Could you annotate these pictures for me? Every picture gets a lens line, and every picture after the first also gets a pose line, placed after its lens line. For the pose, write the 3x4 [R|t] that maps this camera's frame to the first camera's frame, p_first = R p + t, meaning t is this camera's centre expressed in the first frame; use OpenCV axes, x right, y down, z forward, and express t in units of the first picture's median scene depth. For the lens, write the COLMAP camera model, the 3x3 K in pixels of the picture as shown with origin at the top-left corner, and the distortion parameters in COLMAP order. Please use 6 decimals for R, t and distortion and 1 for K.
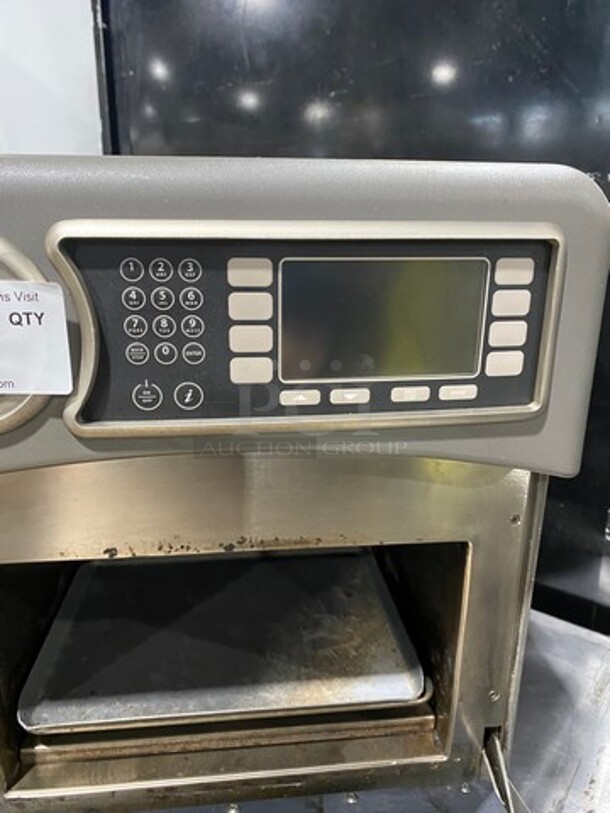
lens RADIAL K [[619.1, 0, 305.0], [0, 619.1, 406.5], [0, 0, 1]] dist [-0.005584, -0.043358]
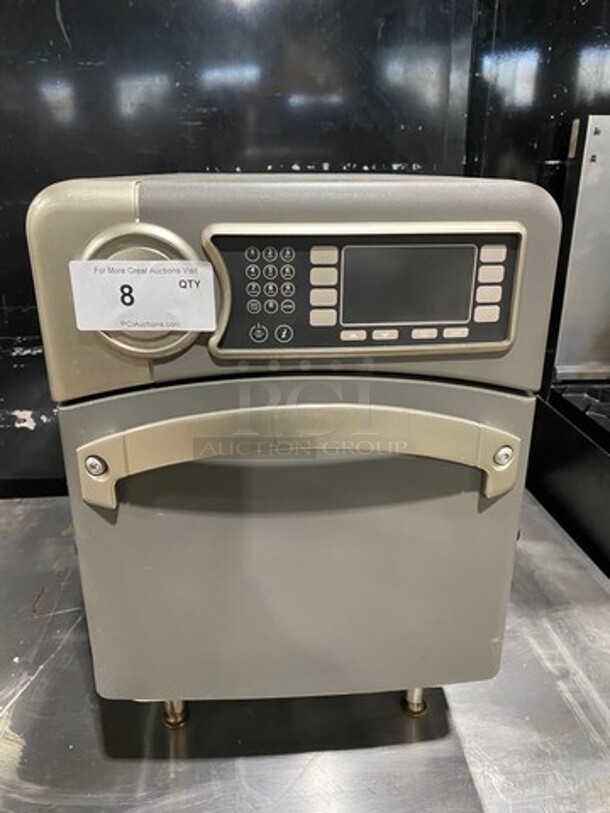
lens RADIAL K [[617.9, 0, 305.0], [0, 617.9, 406.5], [0, 0, 1]] dist [0.023161, -0.004024]
pose [[0.999354, 0.007505, -0.035152, -0.073299], [-0.005346, 0.998116, 0.061127, 0.069648], [0.035545, -0.060900, 0.997511, -0.571162]]
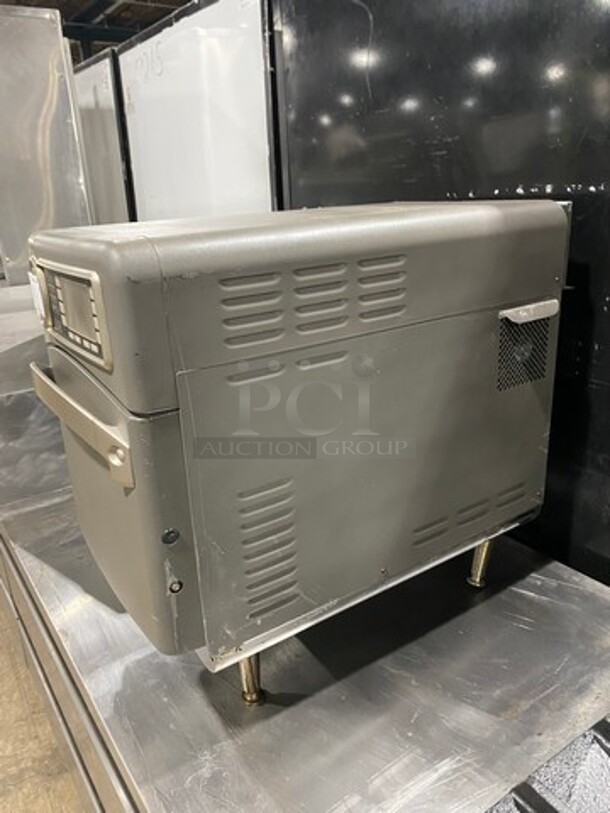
lens RADIAL K [[617.9, 0, 305.0], [0, 617.9, 406.5], [0, 0, 1]] dist [0.023161, -0.004024]
pose [[0.484072, 0.263895, -0.834287, 2.391998], [-0.226724, 0.958705, 0.171700, -0.316070], [0.845145, 0.106038, 0.523913, 0.563000]]
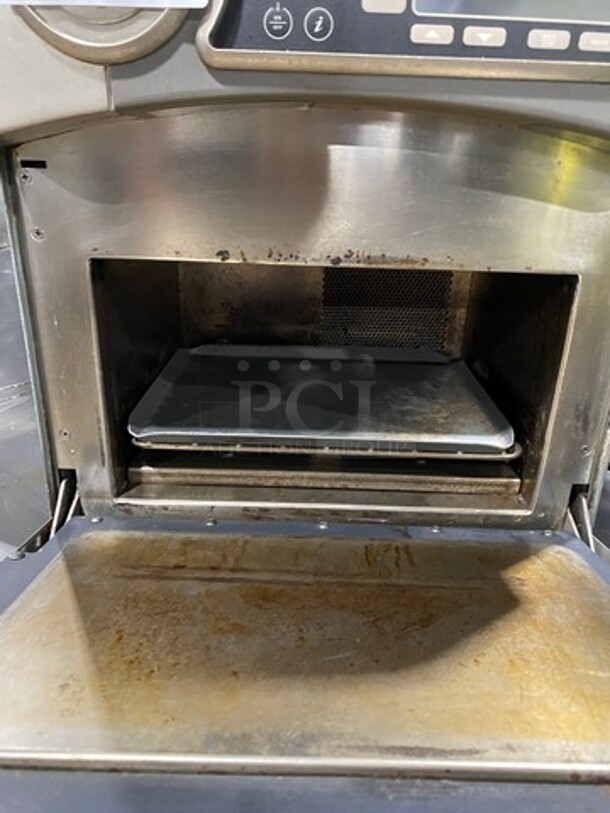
lens RADIAL K [[610.6, 0, 305.0], [0, 610.6, 406.5], [0, 0, 1]] dist [-0.008062, -0.005629]
pose [[0.991783, 0.063690, -0.110950, -0.061024], [-0.048919, 0.990161, 0.131107, 0.437437], [0.118209, -0.124602, 0.985140, -0.029958]]
